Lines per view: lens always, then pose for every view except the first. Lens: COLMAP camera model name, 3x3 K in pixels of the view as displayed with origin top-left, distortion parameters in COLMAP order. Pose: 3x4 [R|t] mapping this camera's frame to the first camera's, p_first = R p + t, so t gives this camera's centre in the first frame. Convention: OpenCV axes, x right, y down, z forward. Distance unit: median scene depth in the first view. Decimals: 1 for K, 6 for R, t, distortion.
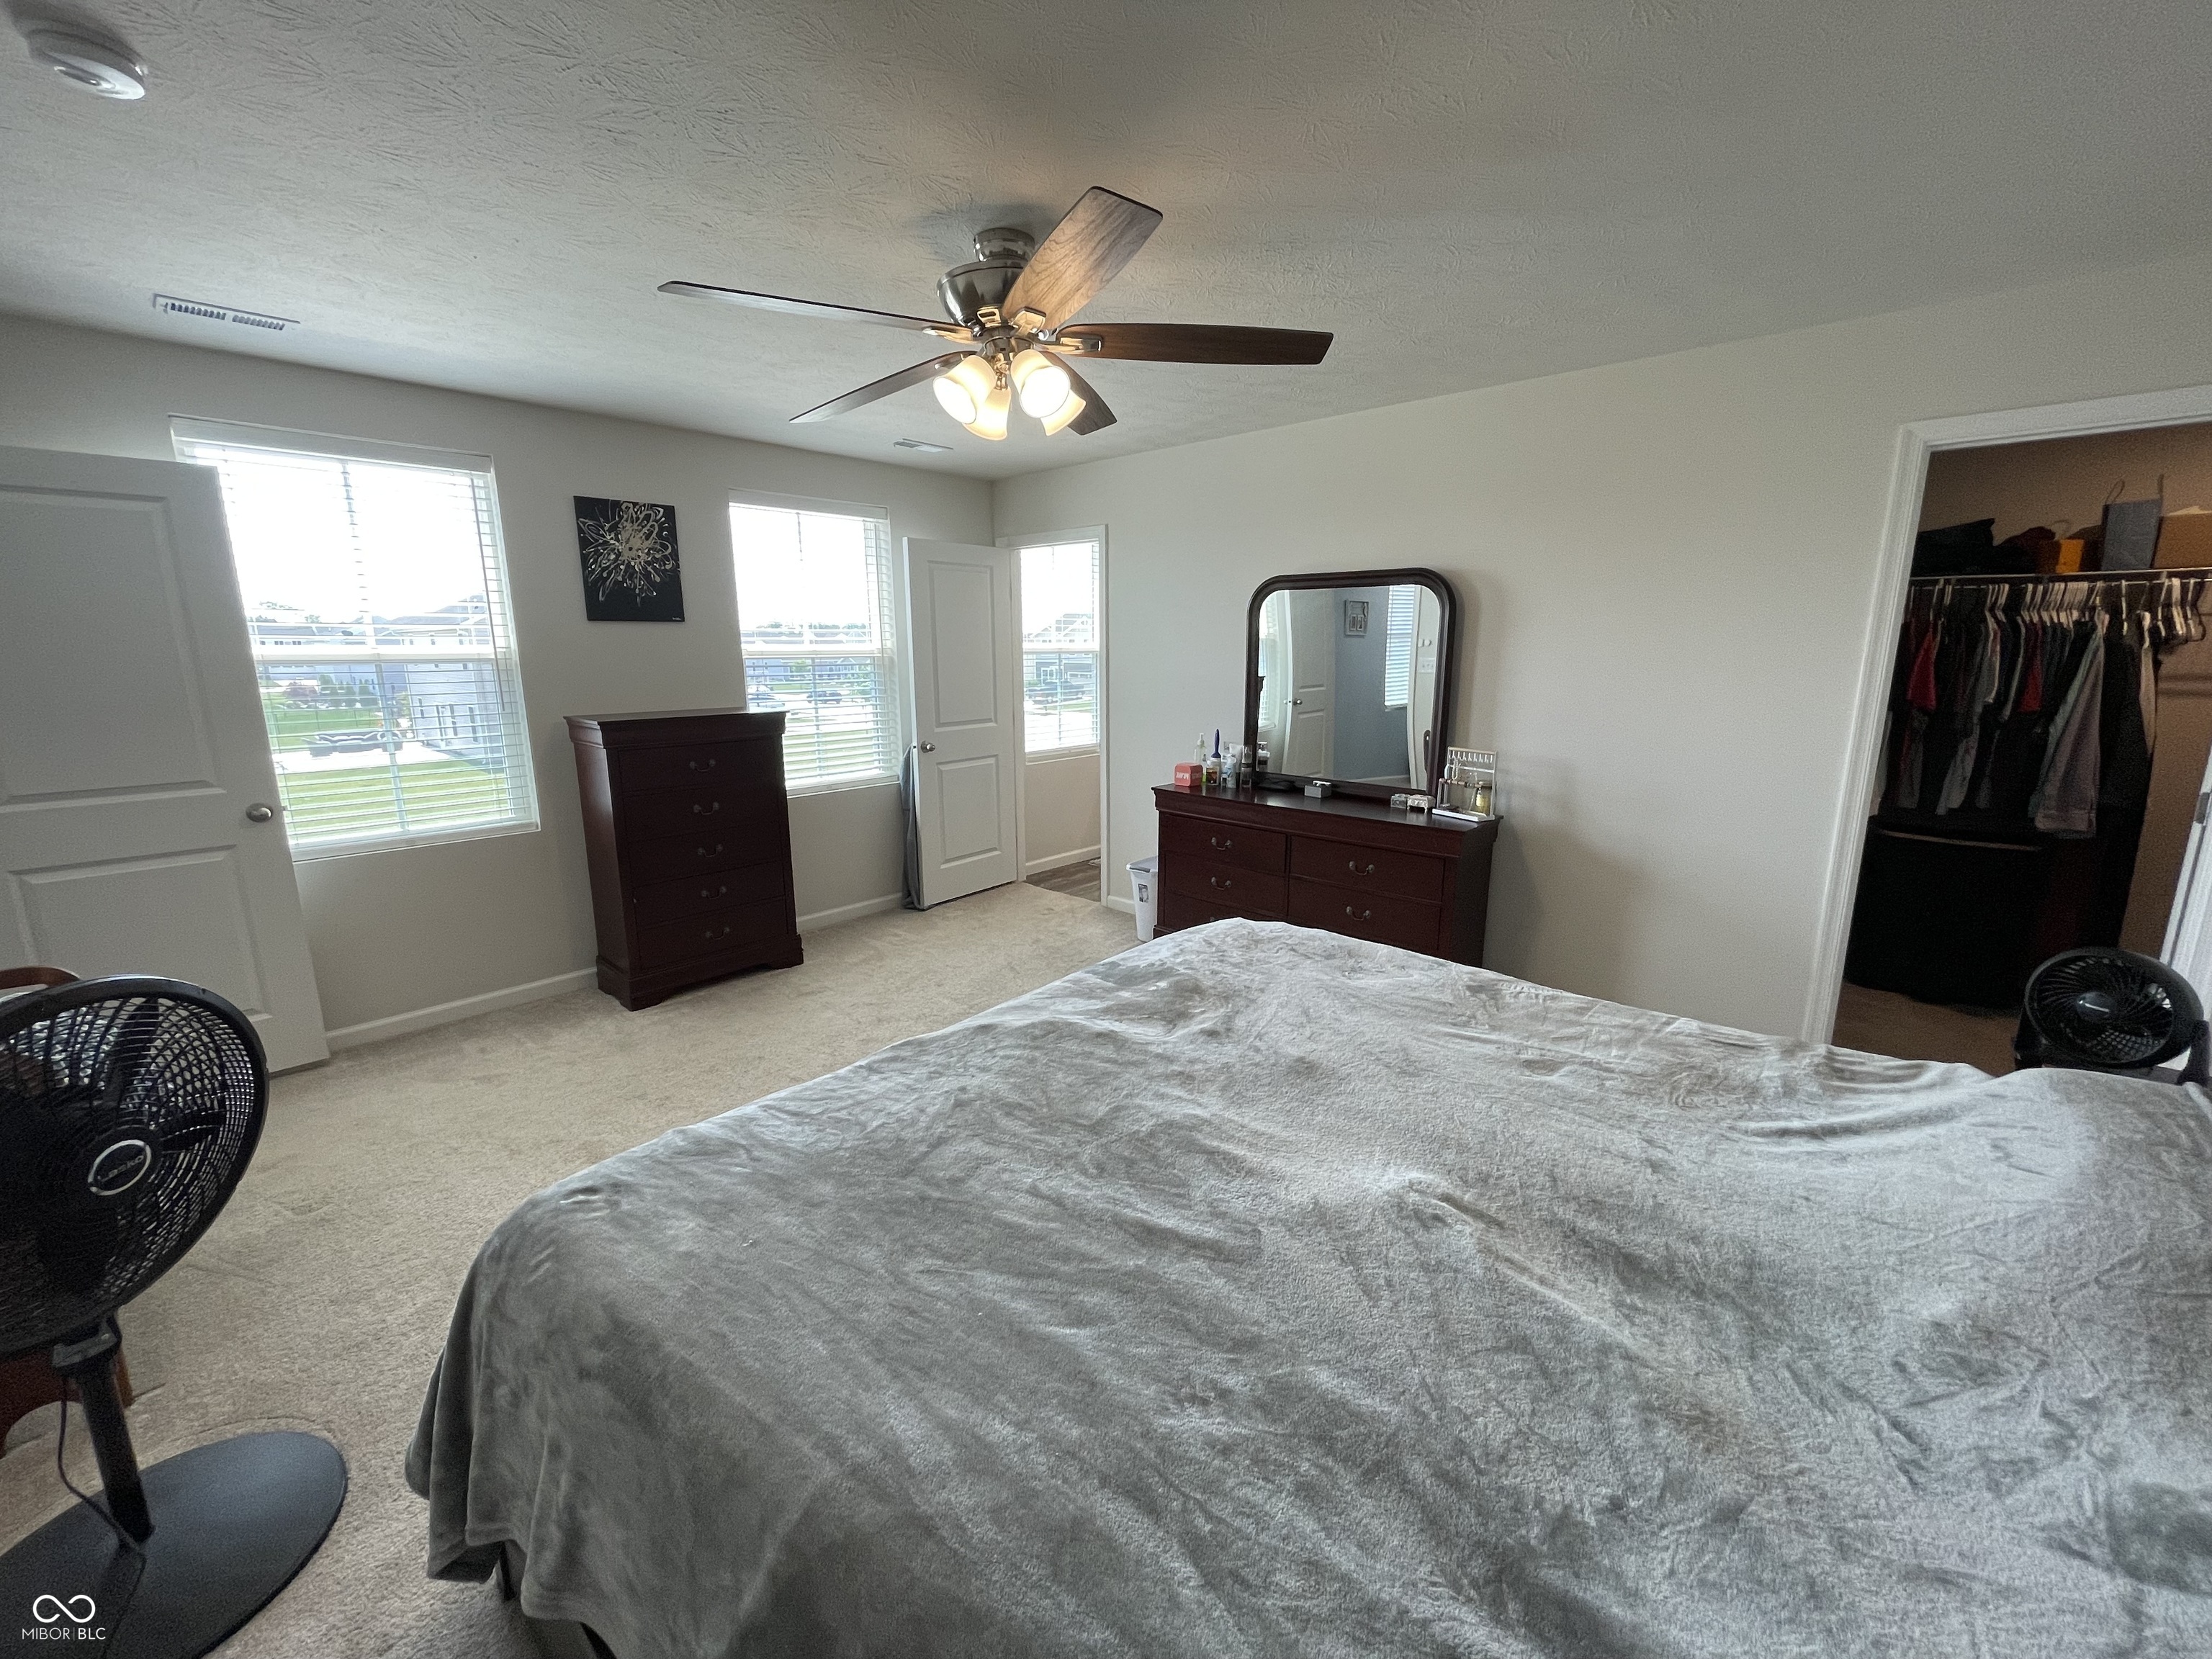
lens RADIAL K [[888.9, 0, 1098.4], [0, 888.9, 823.7], [0, 0, 1]] dist [-0.003078, -0.000268]
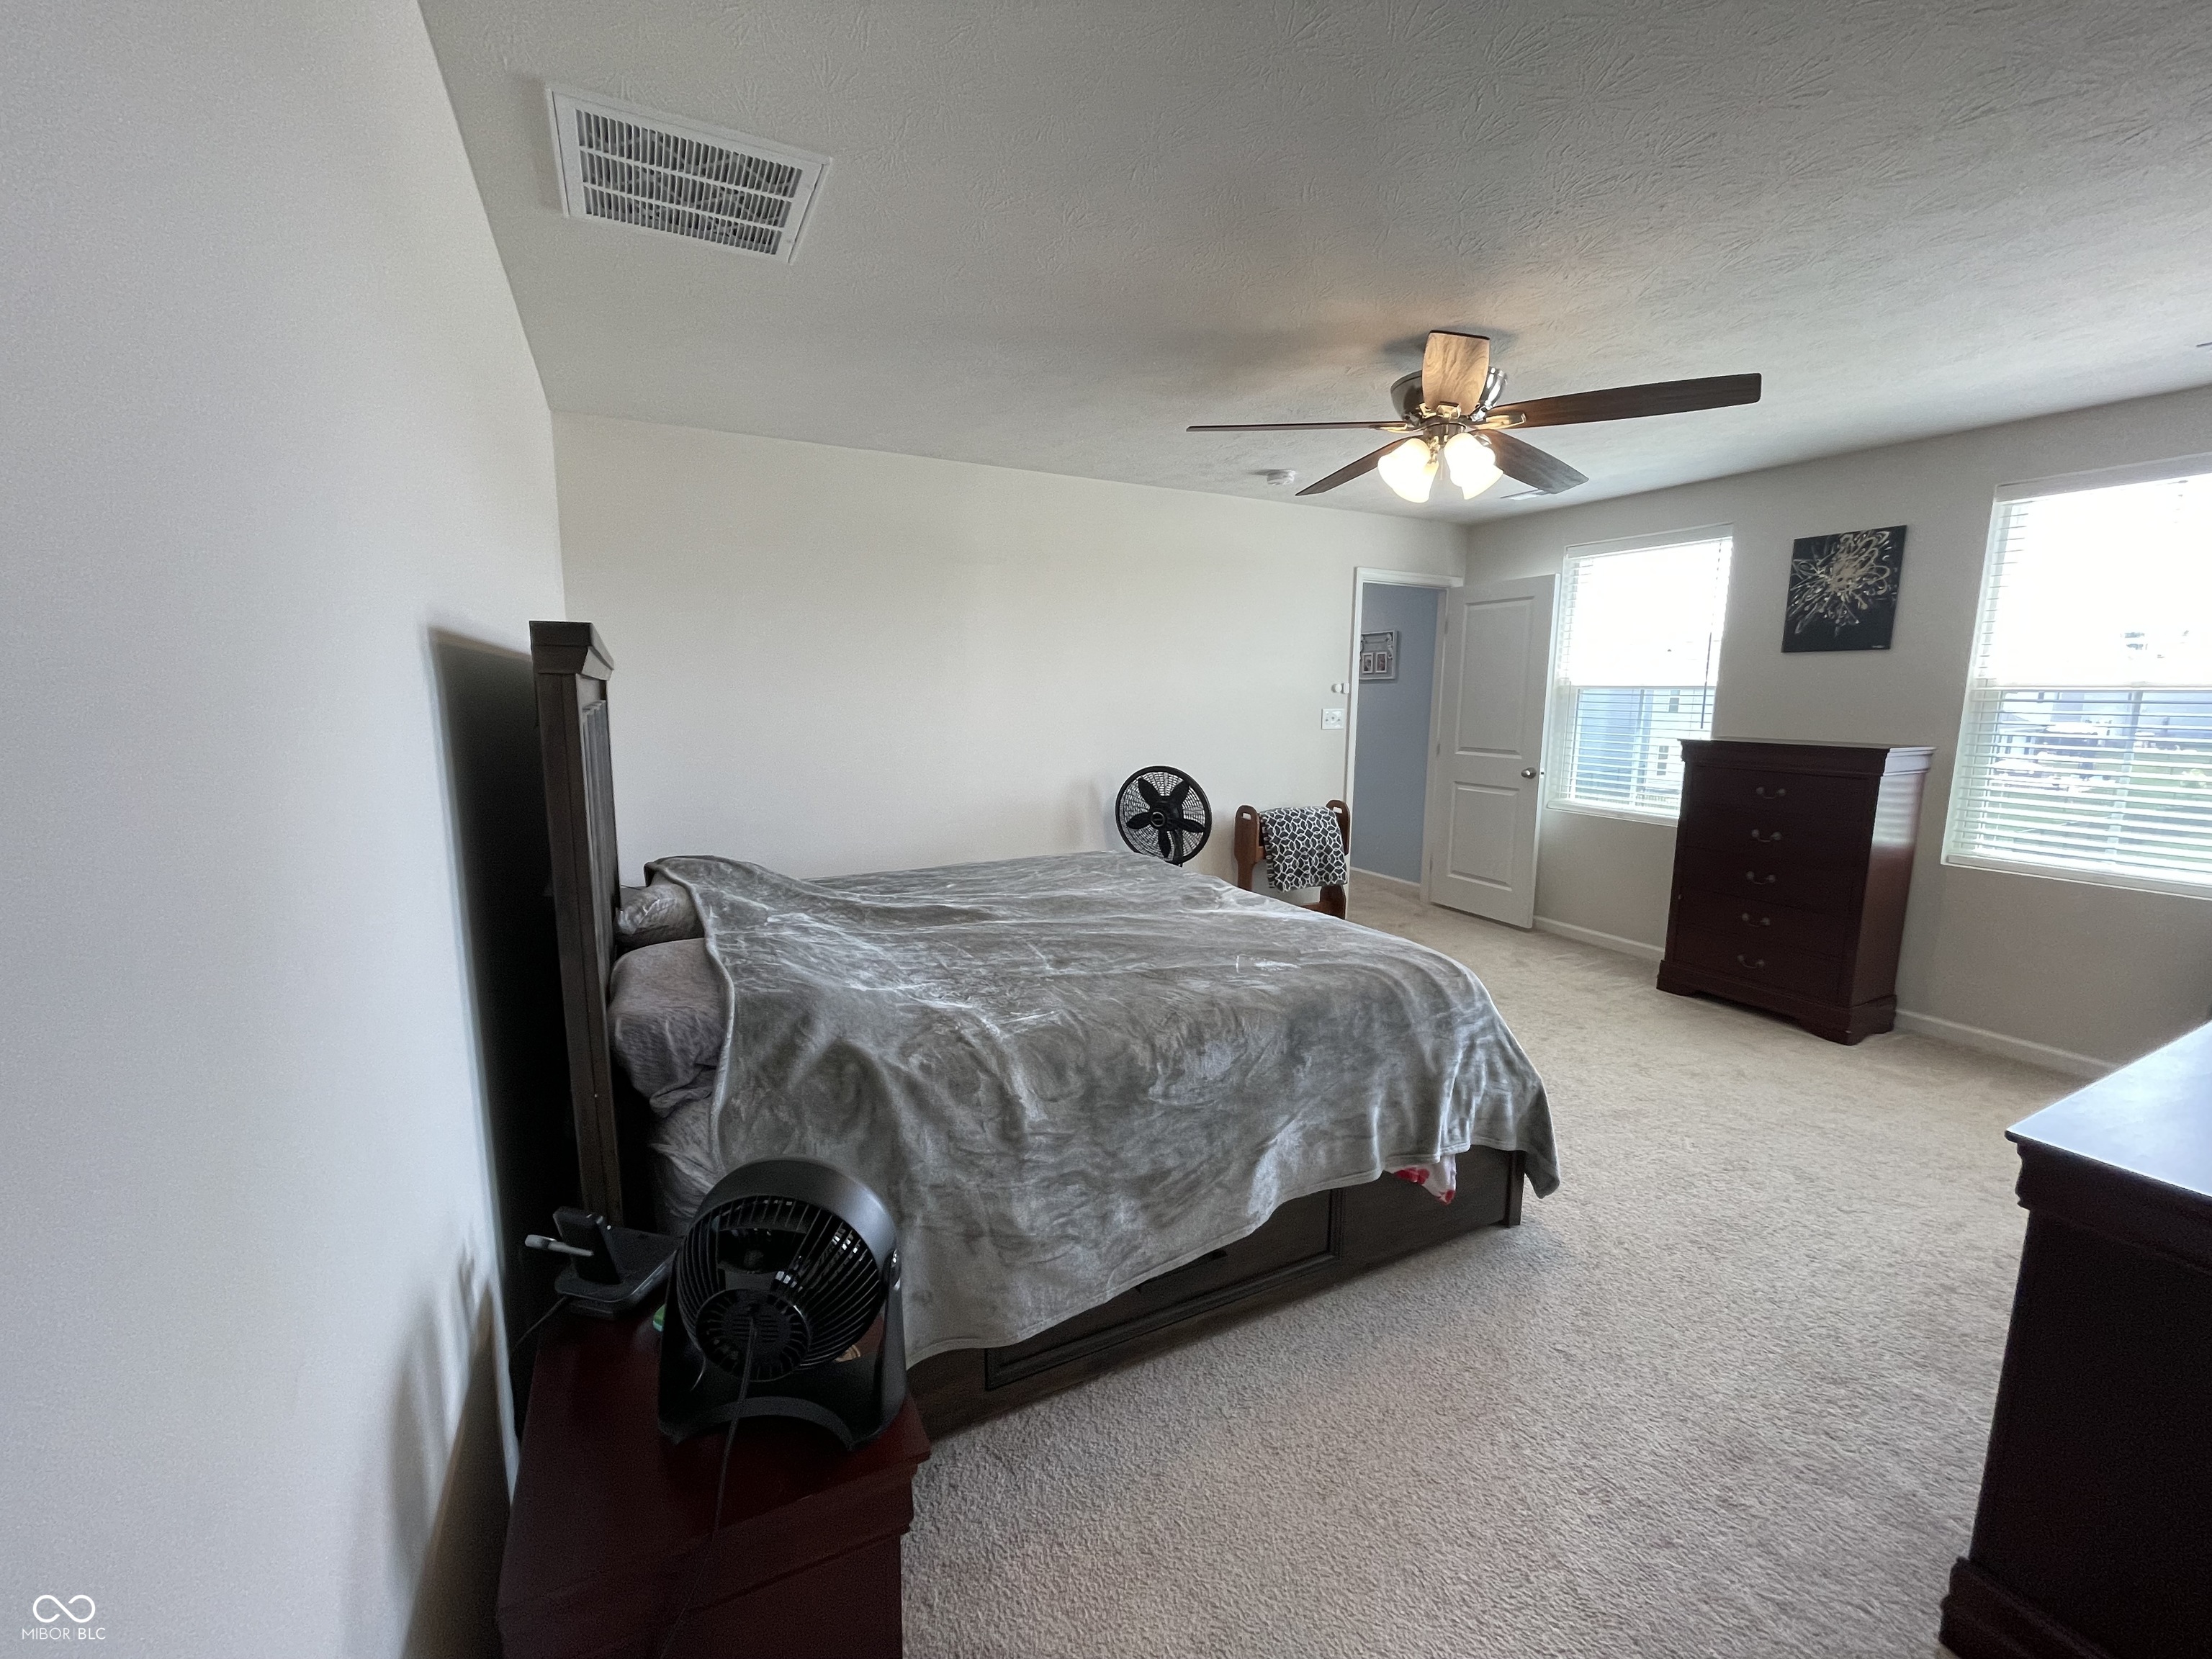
lens RADIAL K [[888.9, 0, 1101.6], [0, 888.9, 827.8], [0, 0, 1]] dist [-0.003078, -0.000268]
pose [[-0.339256, 0.156234, -0.927629, 0.746057], [-0.178743, 0.957440, 0.226626, -0.120051], [0.923556, 0.242692, -0.296891, 0.602044]]
